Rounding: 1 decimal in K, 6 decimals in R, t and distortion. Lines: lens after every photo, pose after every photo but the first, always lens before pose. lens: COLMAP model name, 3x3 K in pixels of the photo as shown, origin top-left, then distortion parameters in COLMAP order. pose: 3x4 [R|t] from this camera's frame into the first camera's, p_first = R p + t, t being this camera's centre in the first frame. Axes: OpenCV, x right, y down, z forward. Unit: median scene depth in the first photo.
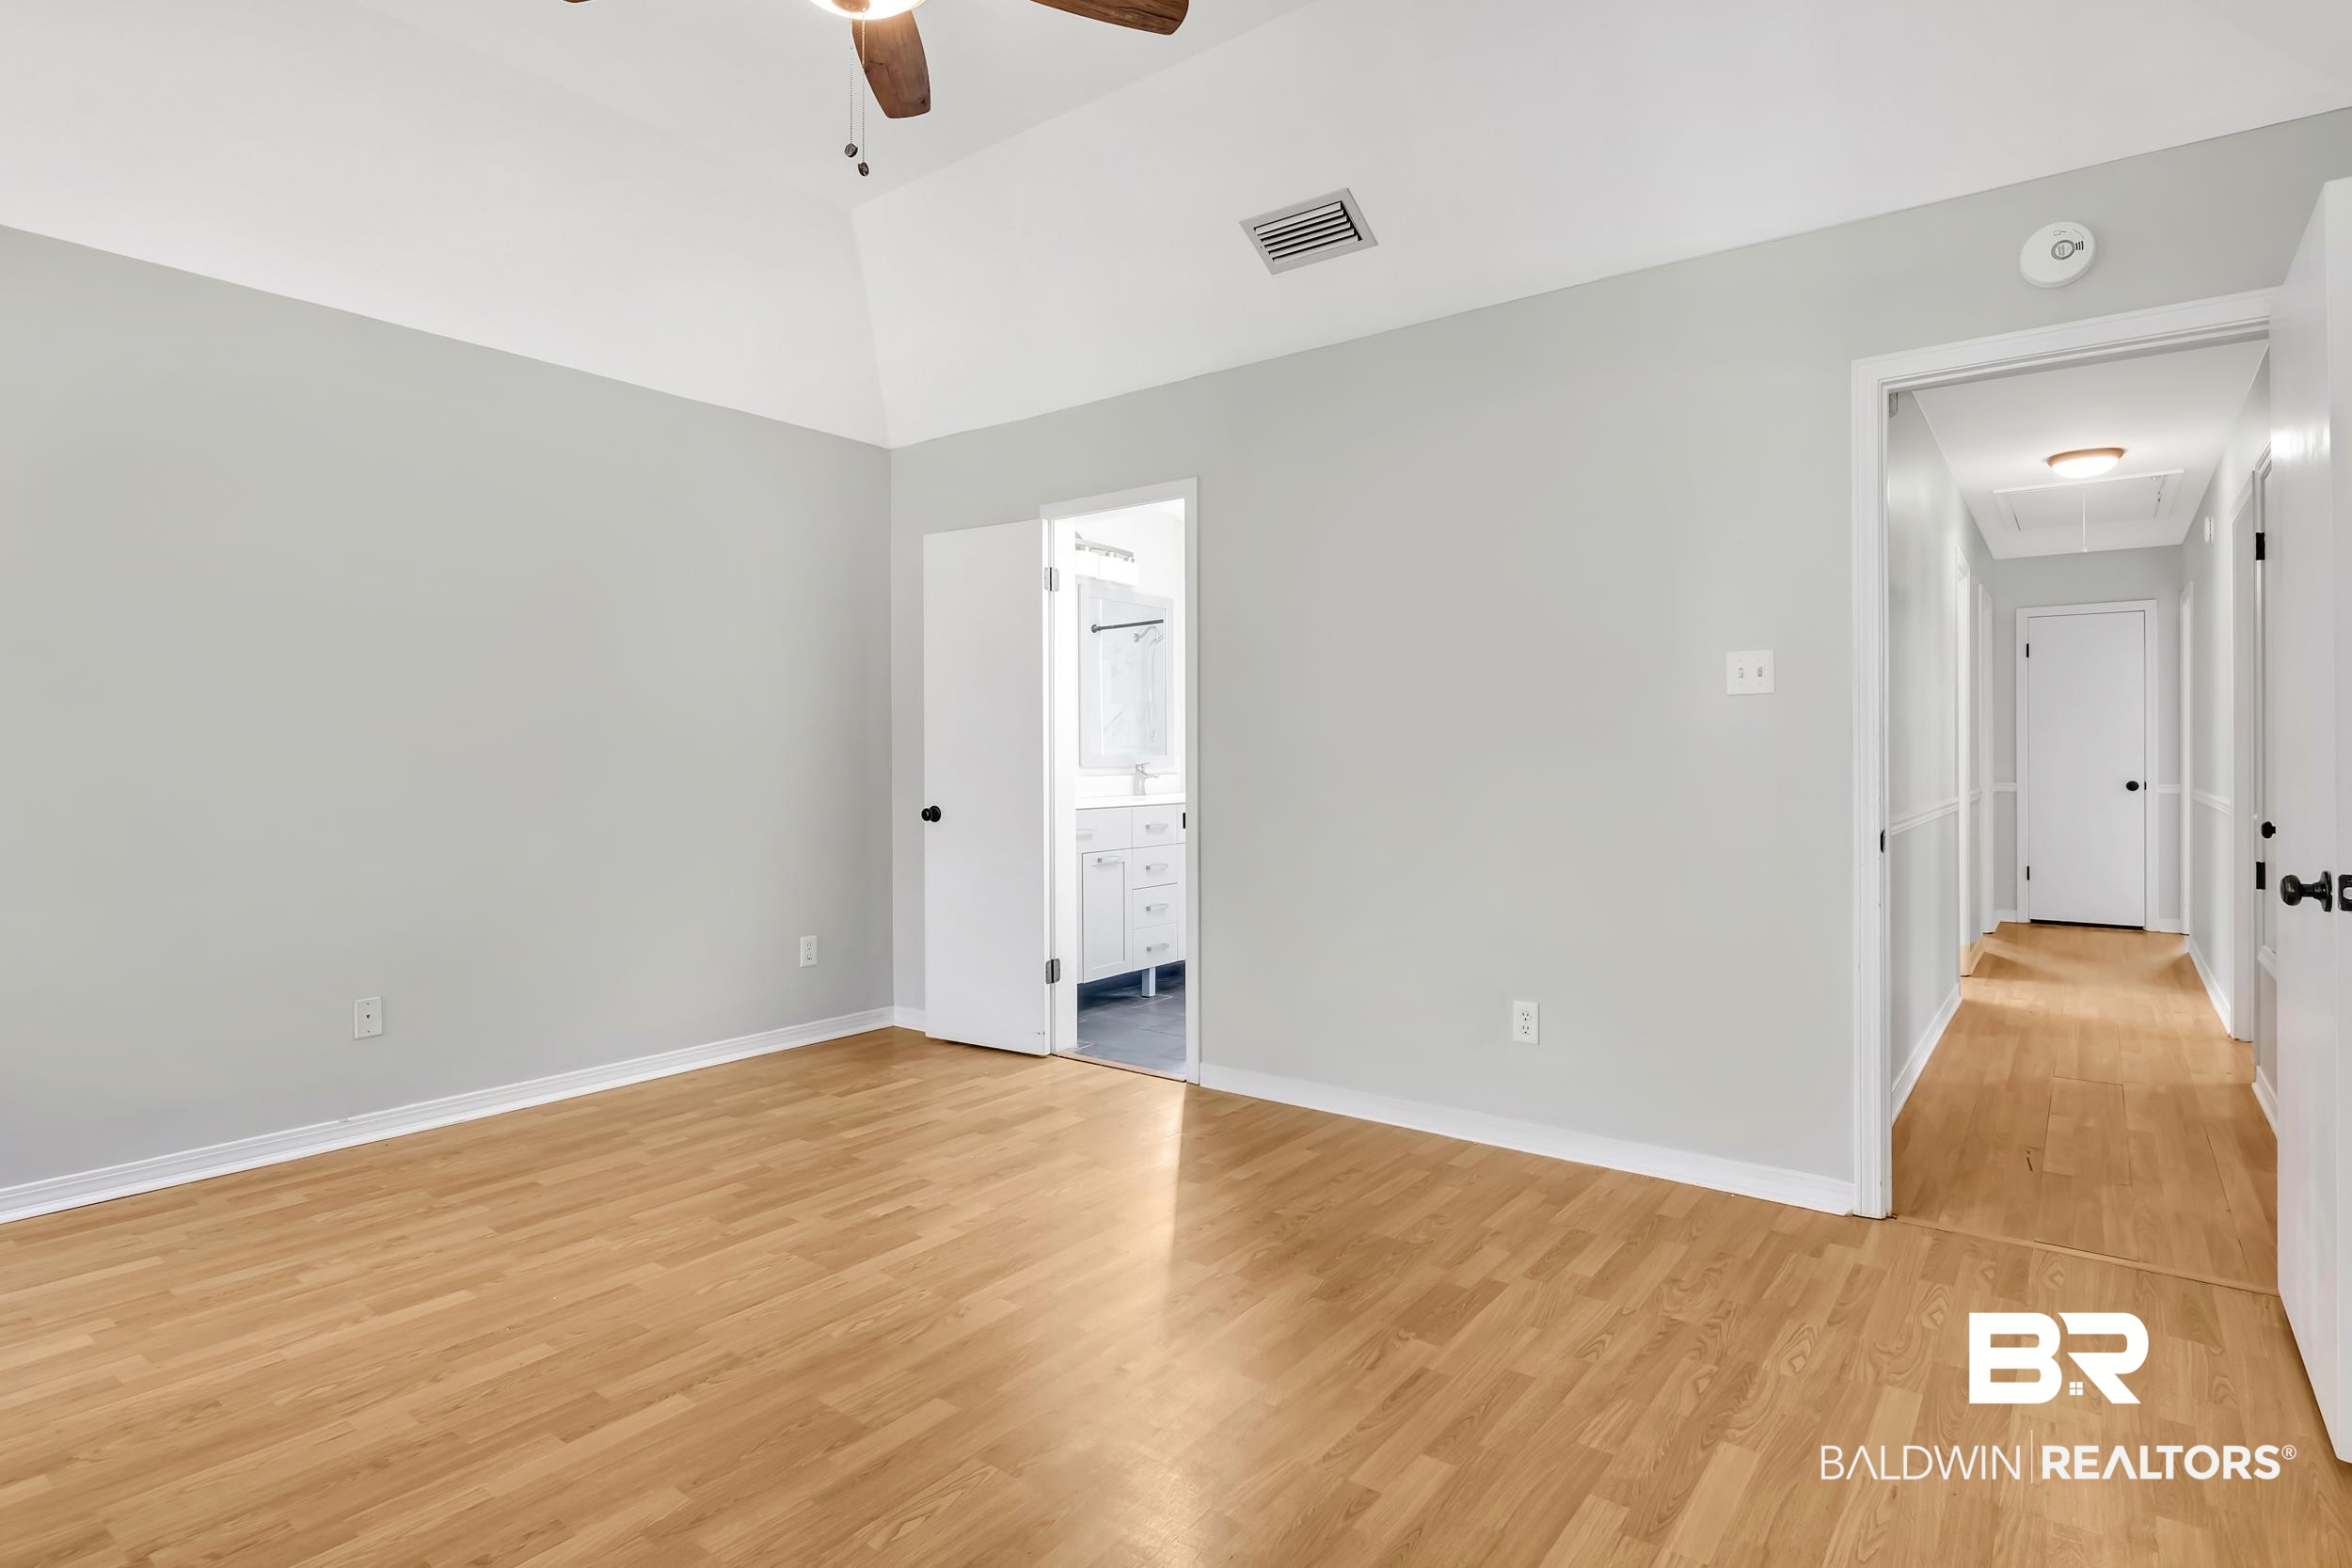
lens RADIAL K [[1232.2, 0, 1186.2], [0, 1232.2, 770.1], [0, 0, 1]] dist [0.004370, -0.000240]
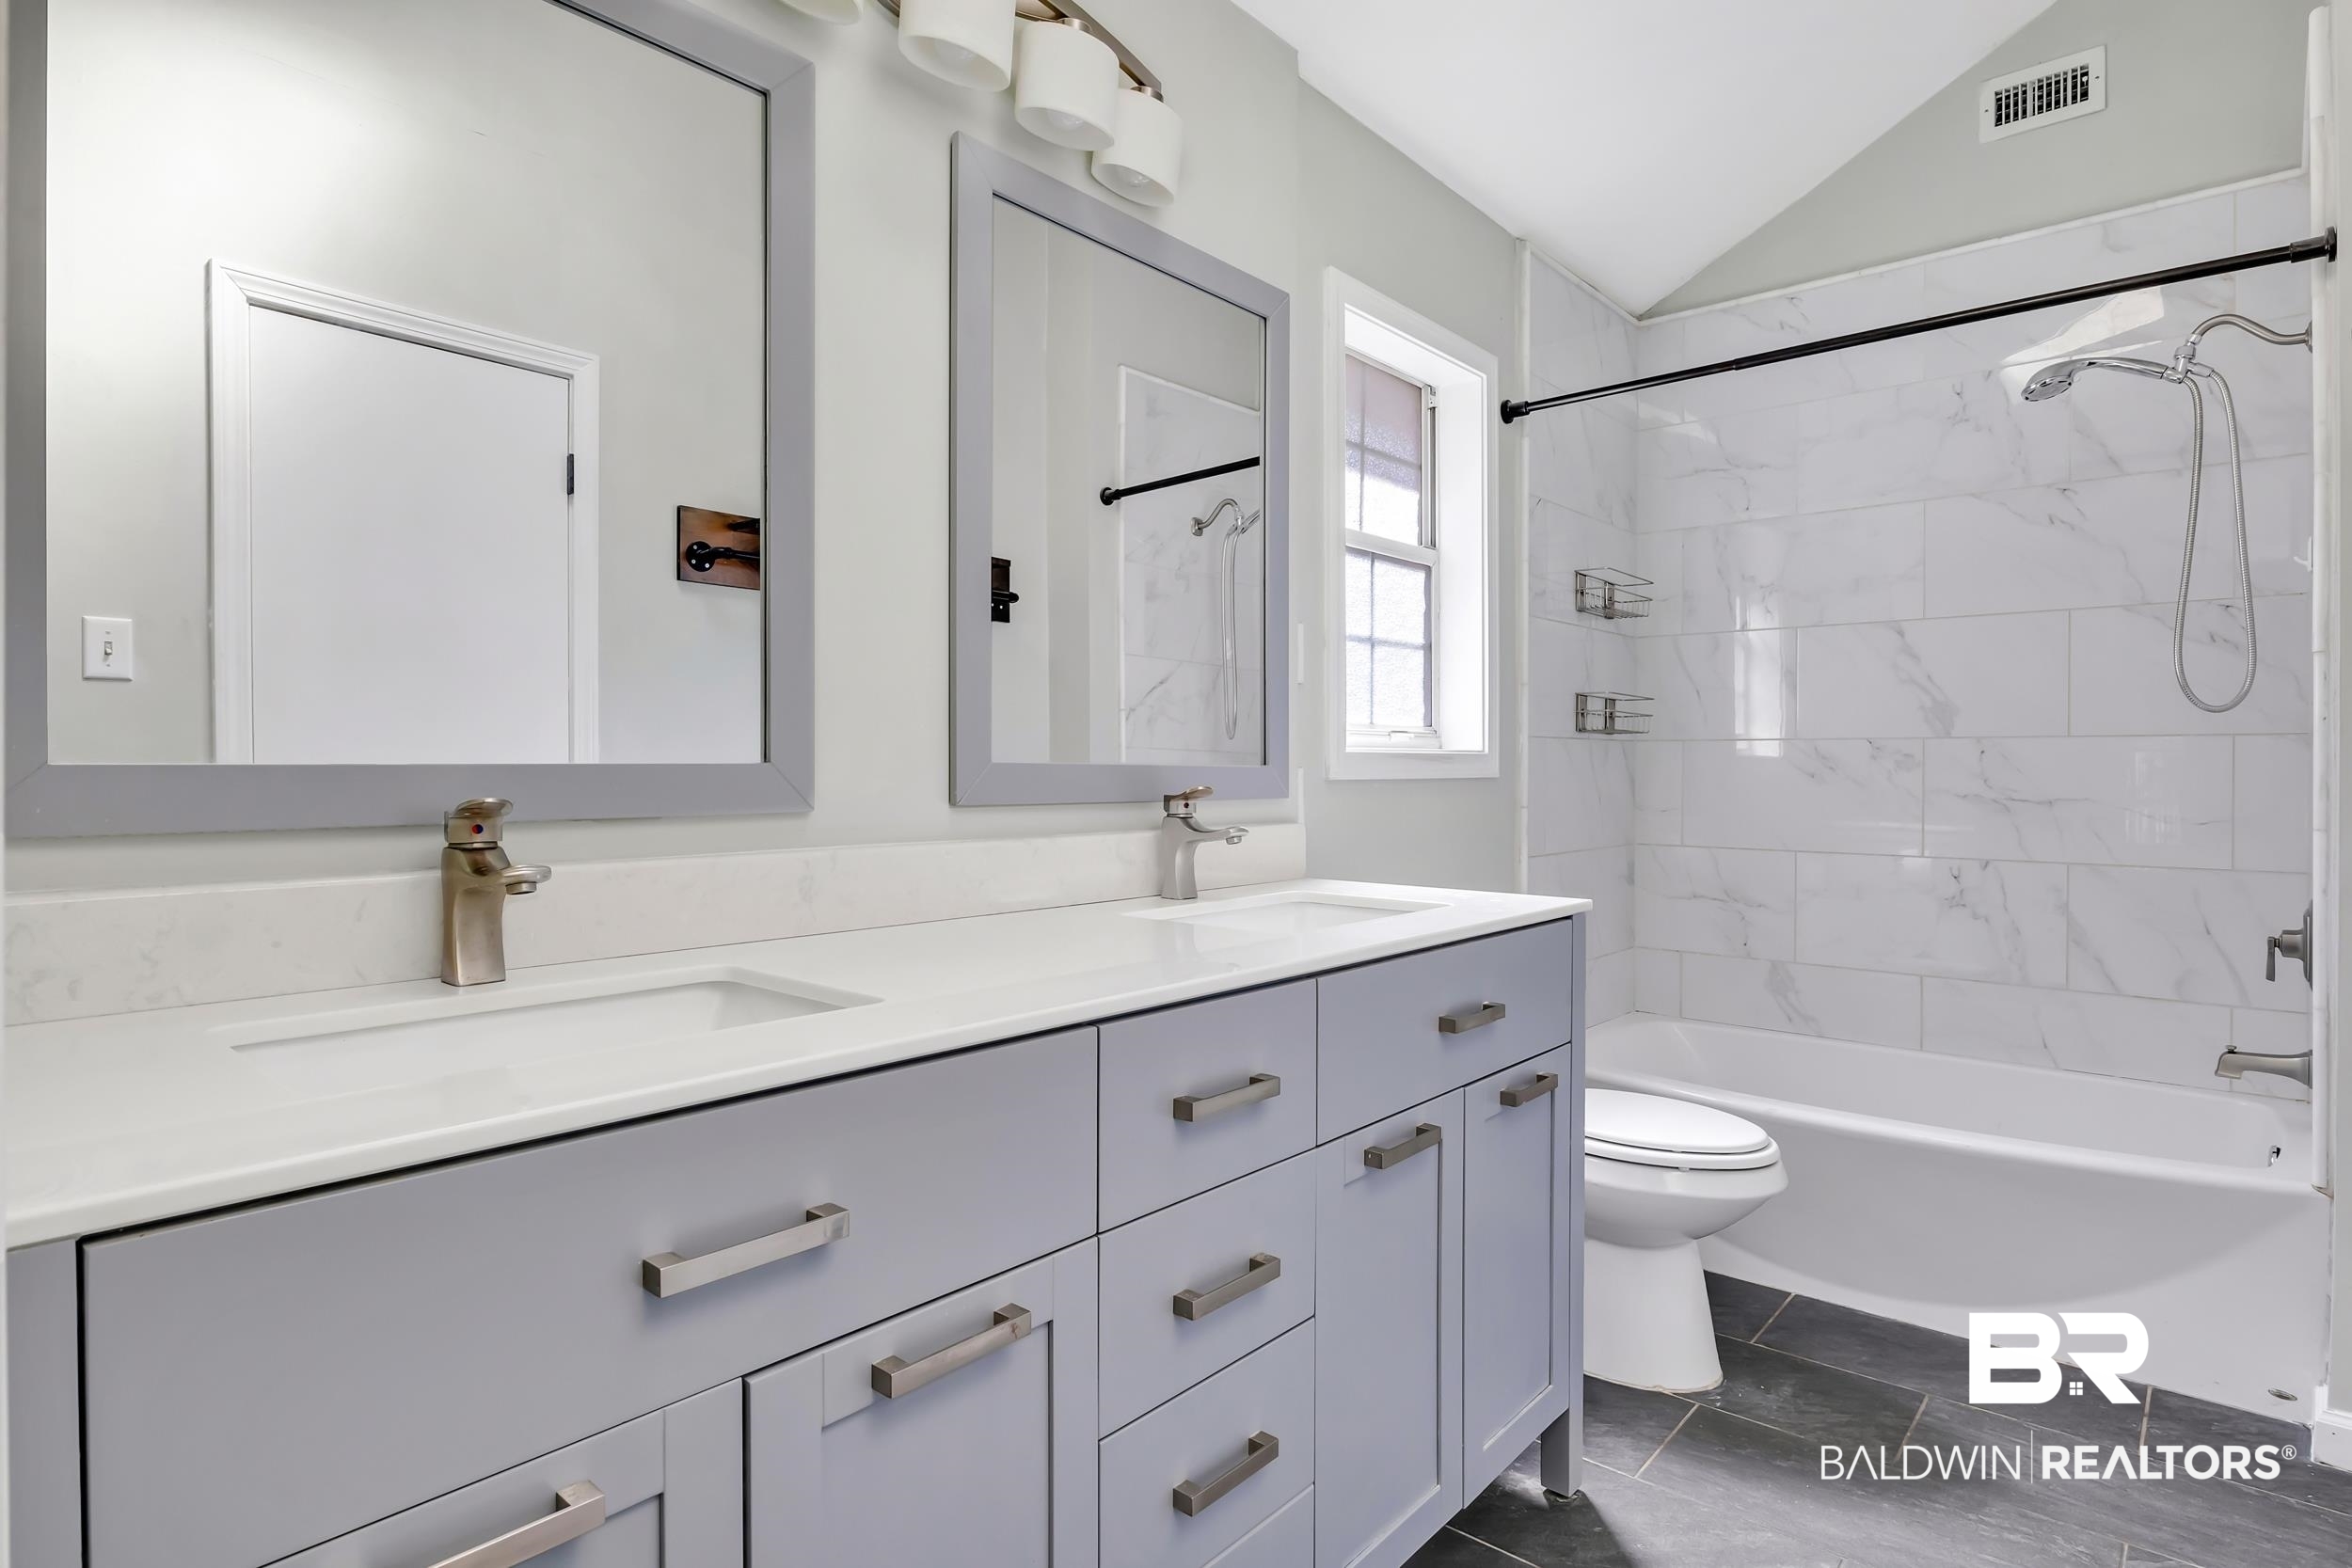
lens RADIAL K [[1232.2, 0, 1172.9], [0, 1232.2, 783.3], [0, 0, 1]] dist [0.004370, -0.000240]
pose [[0.996548, 0.001628, -0.083007, -0.026872], [-0.001907, 0.999993, -0.003277, -0.010514], [0.083001, 0.003424, 0.996544, 1.312207]]
